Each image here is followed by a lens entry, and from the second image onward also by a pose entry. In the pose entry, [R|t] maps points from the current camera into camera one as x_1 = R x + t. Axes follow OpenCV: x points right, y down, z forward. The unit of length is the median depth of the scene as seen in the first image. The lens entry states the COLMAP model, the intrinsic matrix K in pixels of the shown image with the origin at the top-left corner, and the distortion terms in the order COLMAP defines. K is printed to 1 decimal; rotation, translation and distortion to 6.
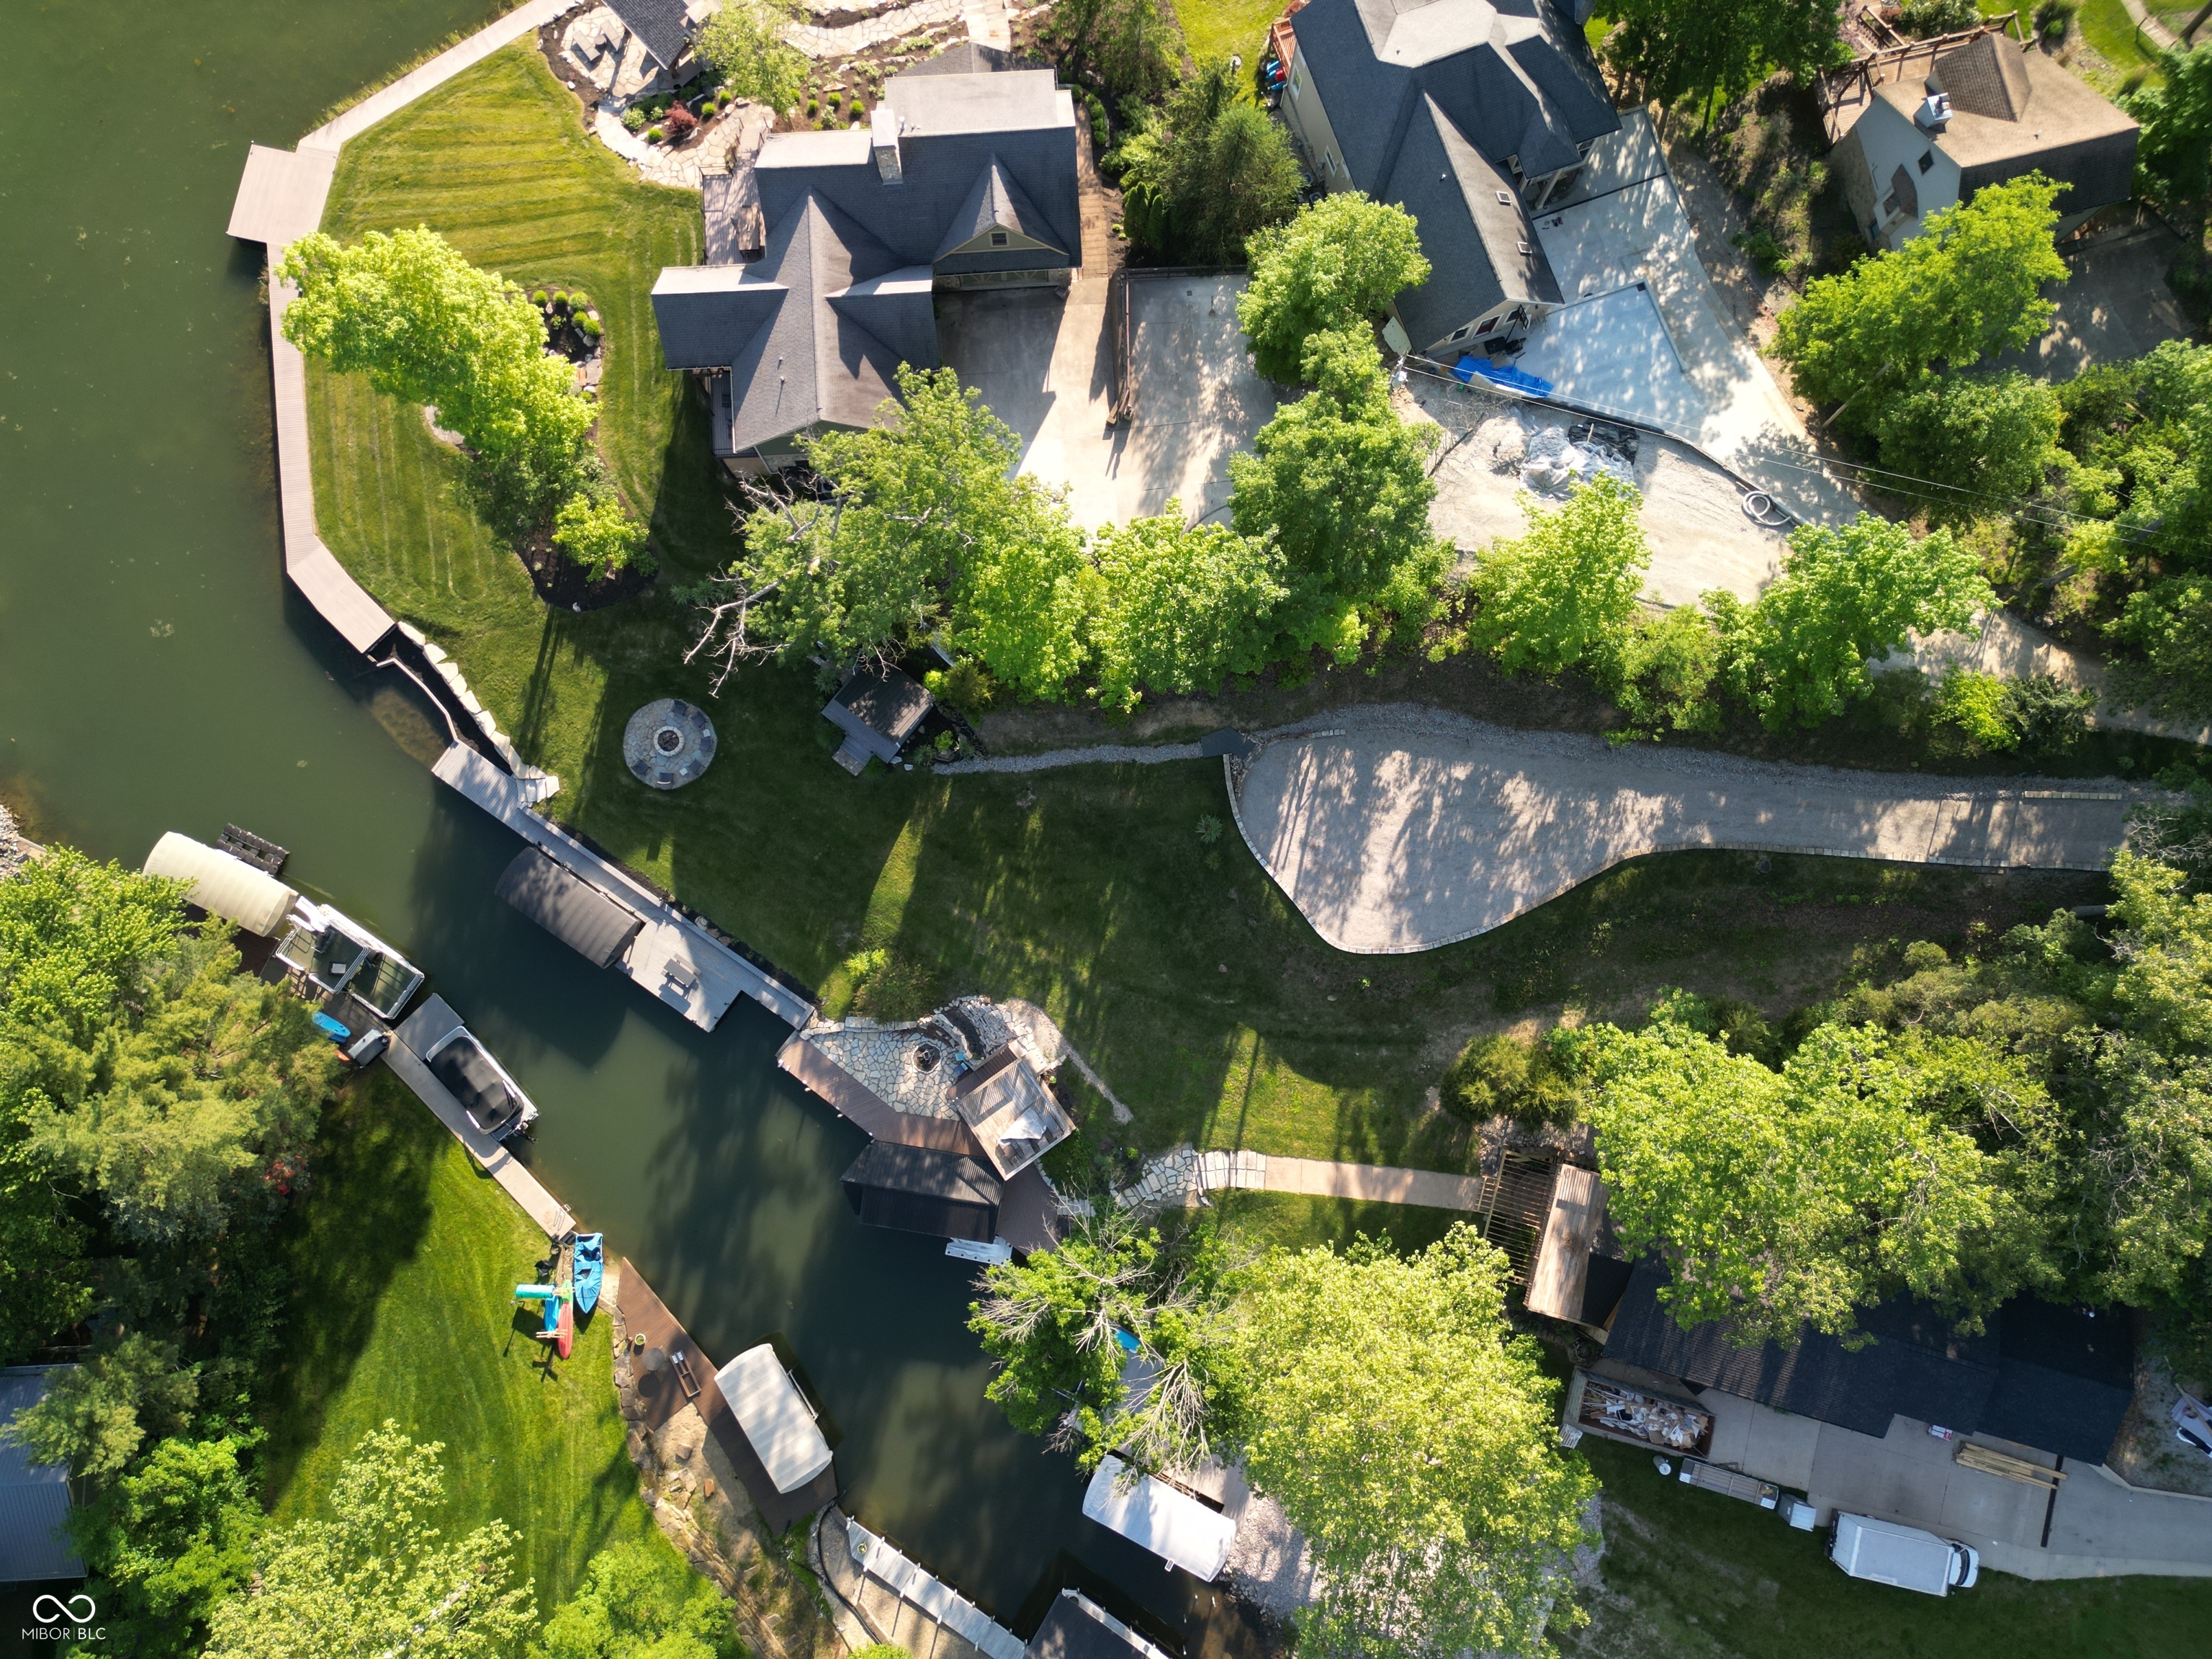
lens RADIAL K [[1536.4, 0, 1111.7], [0, 1536.4, 816.4], [0, 0, 1]] dist [0.062268, -0.056503]
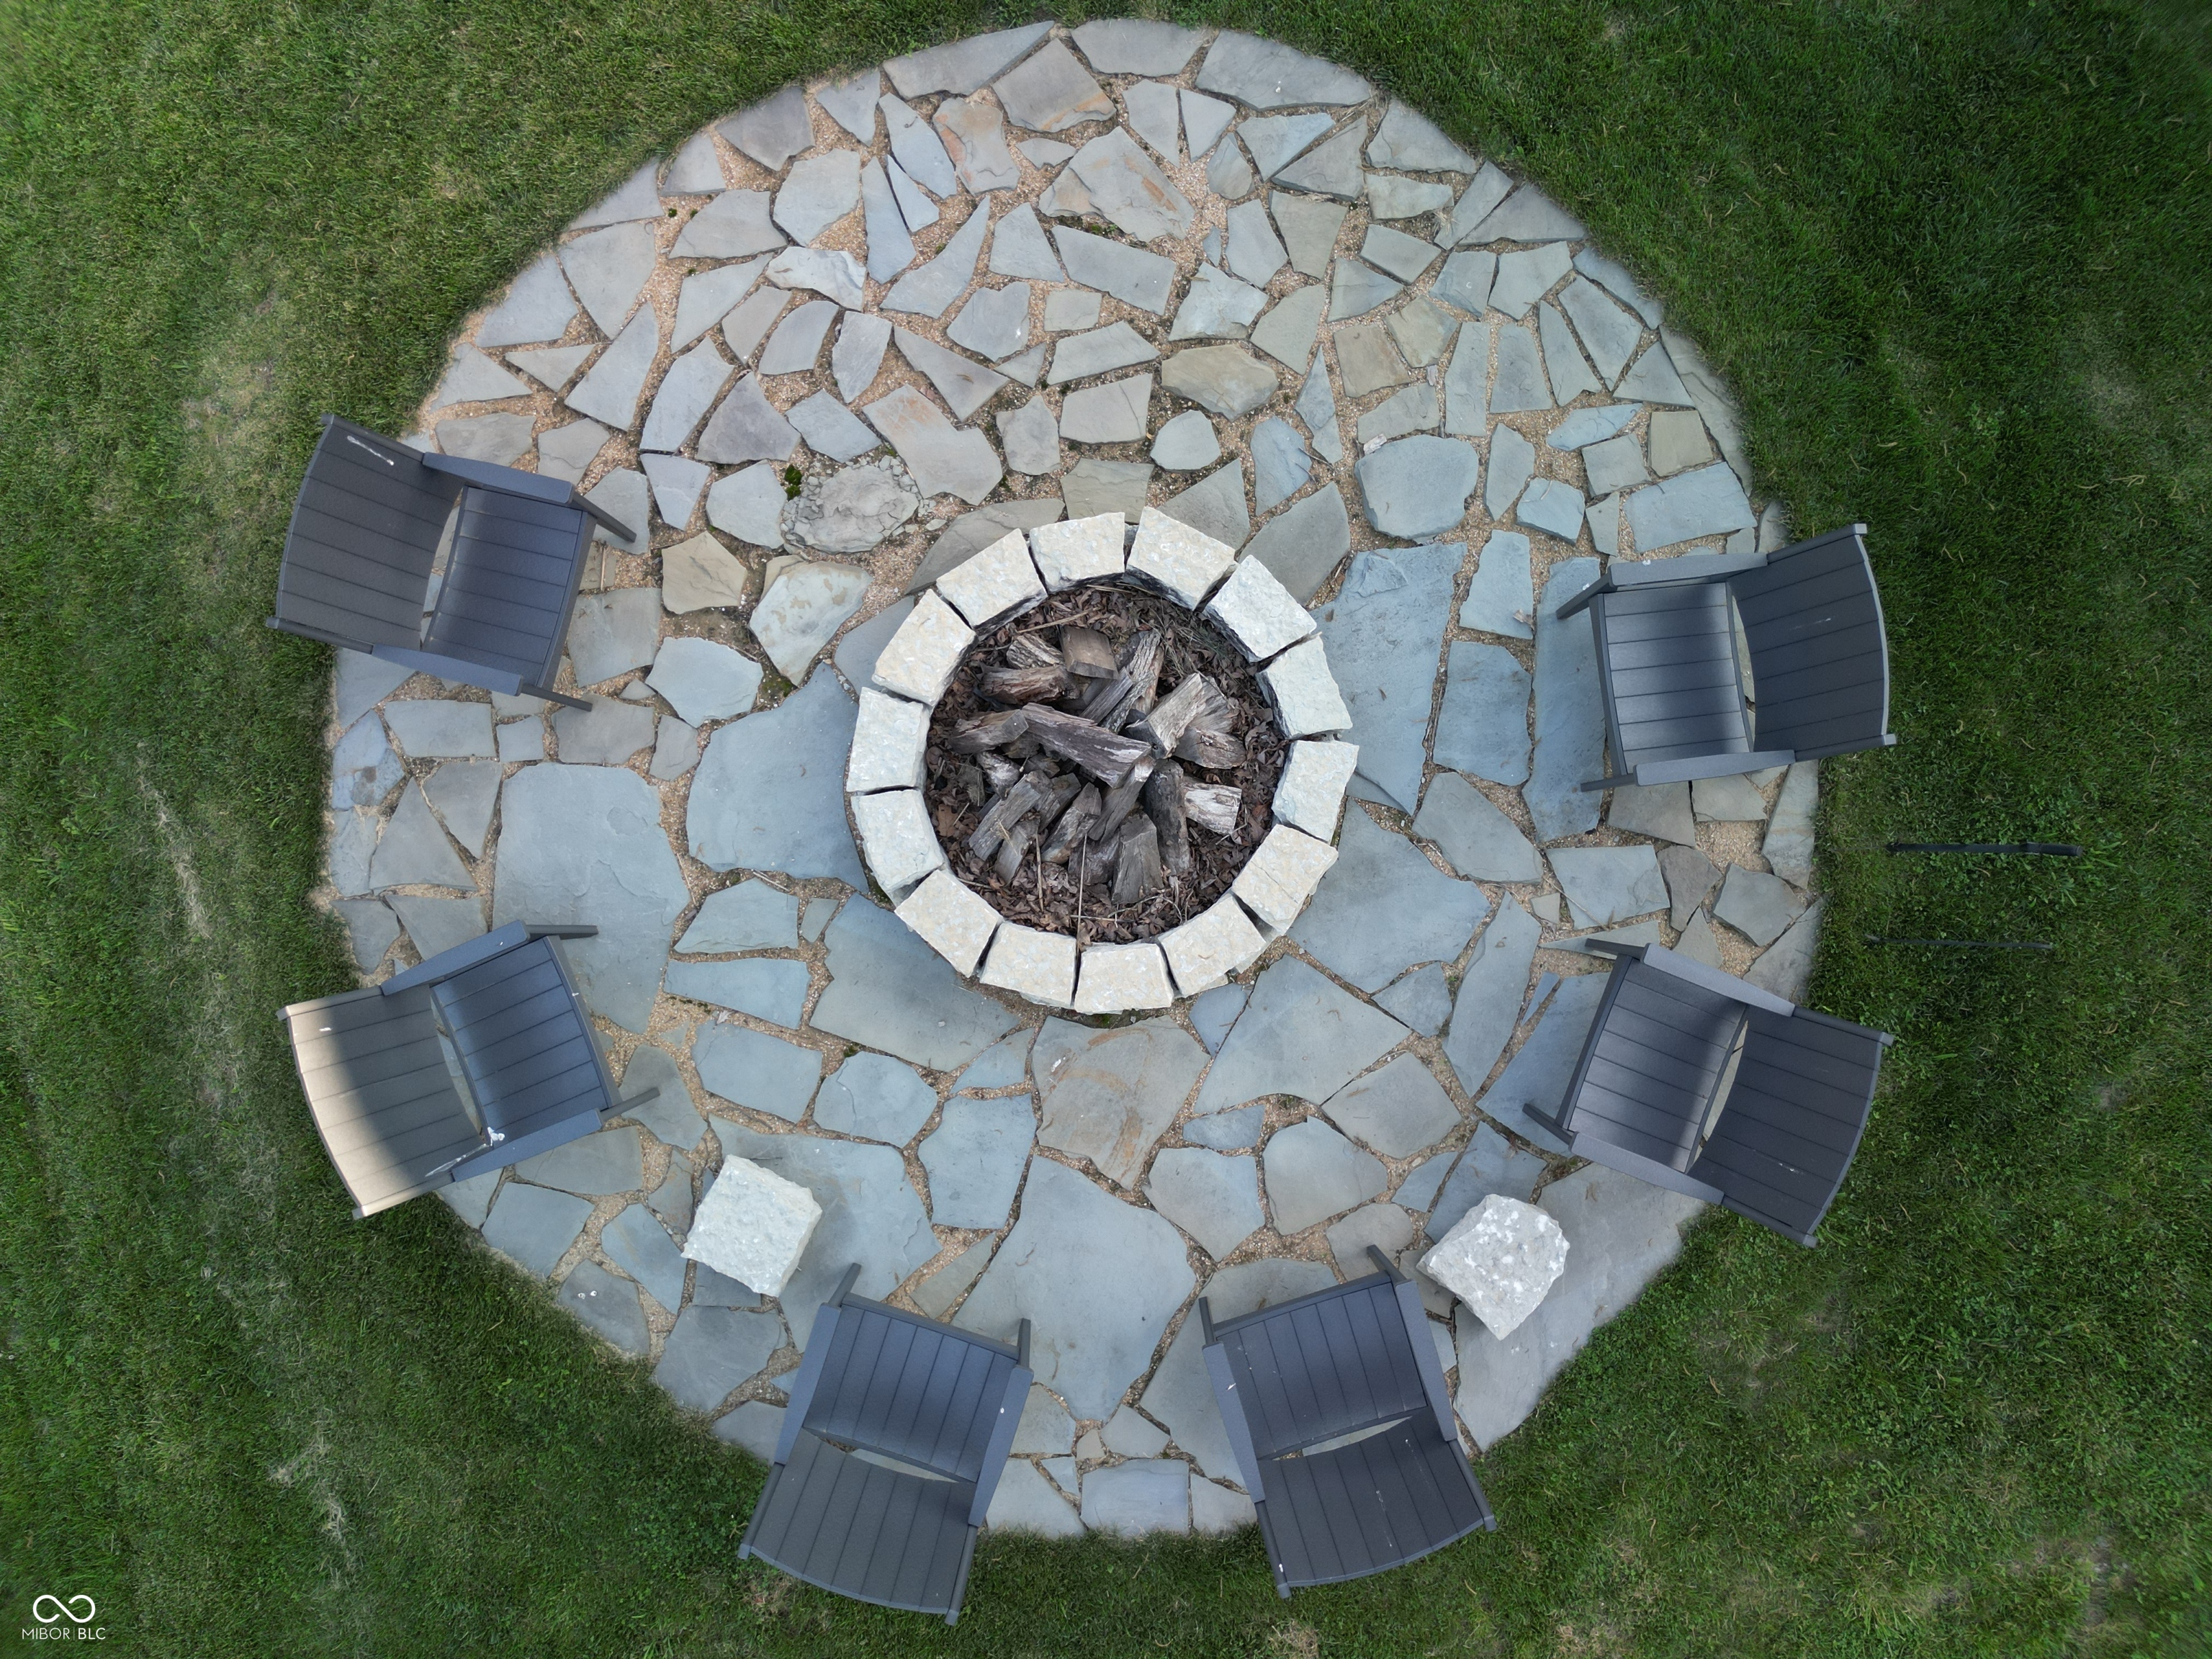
lens RADIAL K [[1536.4, 0, 1106.4], [0, 1536.4, 827.0], [0, 0, 1]] dist [0.062268, -0.056503]
pose [[0.437382, 0.898805, -0.029092, -0.282634], [-0.893631, 0.438028, 0.097753, -0.052890], [0.100604, -0.016758, 0.994785, 0.939701]]
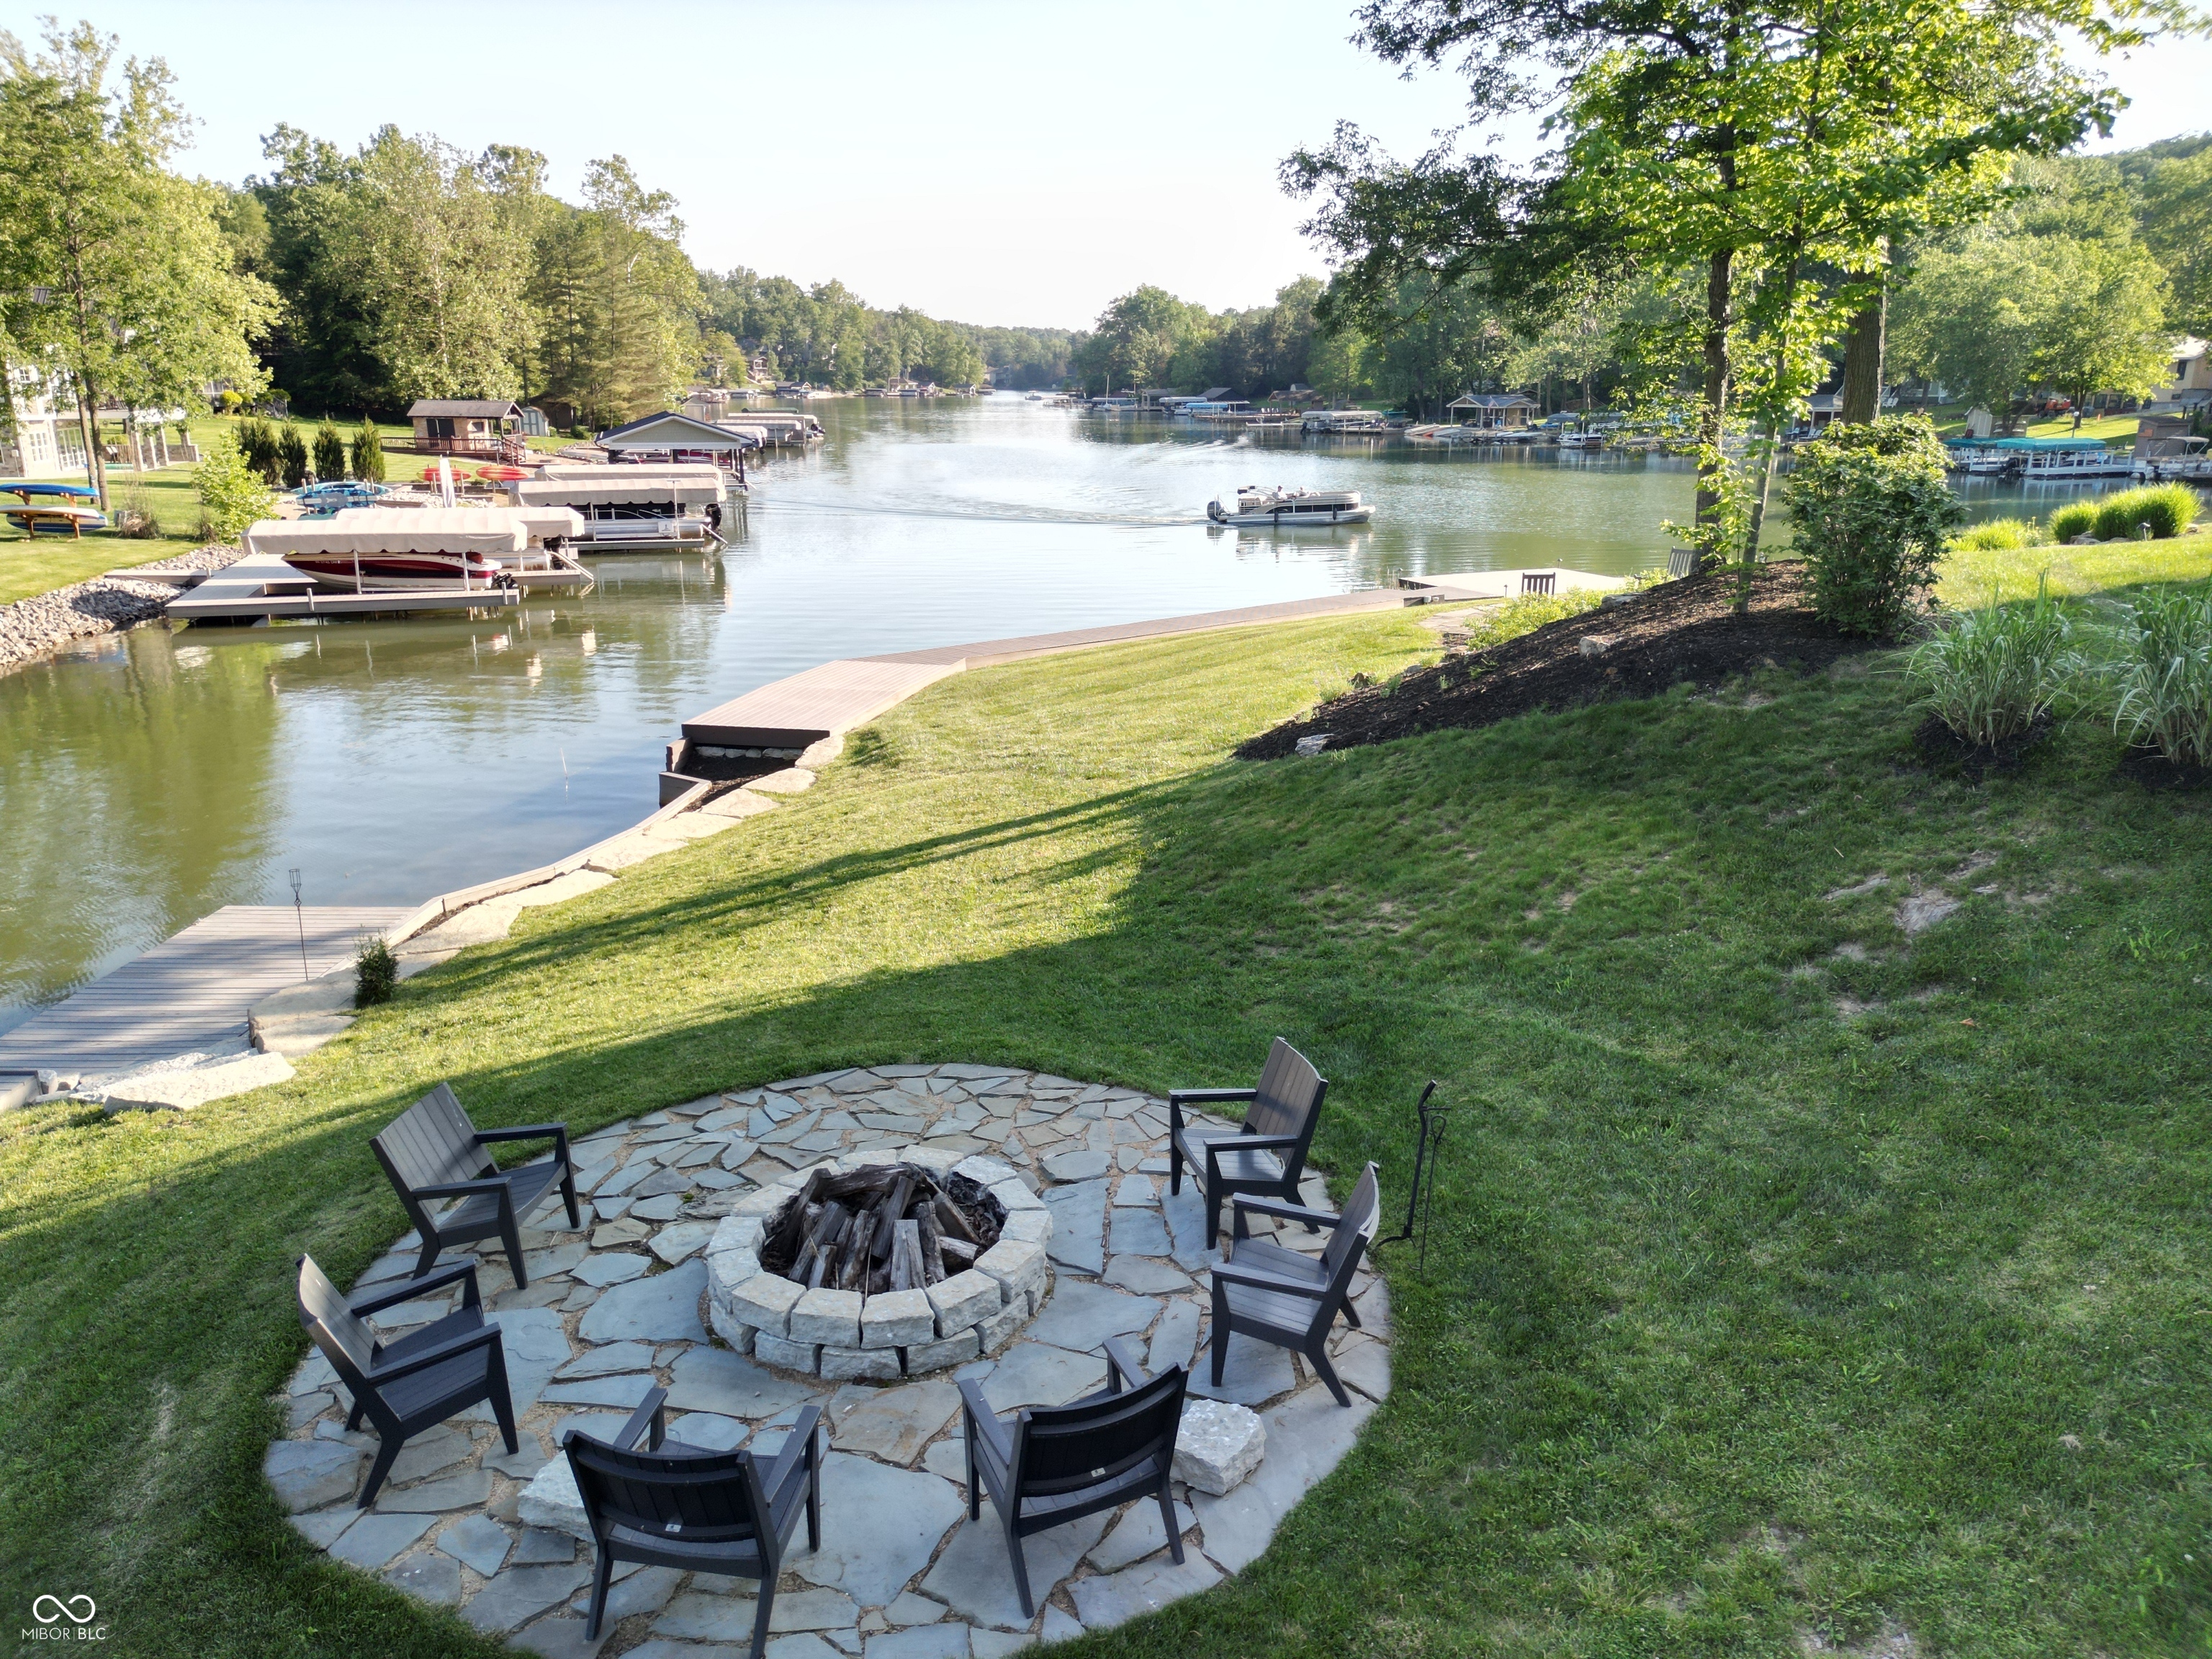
lens RADIAL K [[1536.4, 0, 1112.7], [0, 1536.4, 823.0], [0, 0, 1]] dist [0.062268, -0.056503]
pose [[0.562383, 0.205380, -0.800964, -0.213548], [-0.819837, 0.264622, -0.507781, -0.020431], [0.107665, 0.942228, 0.317197, 0.949038]]
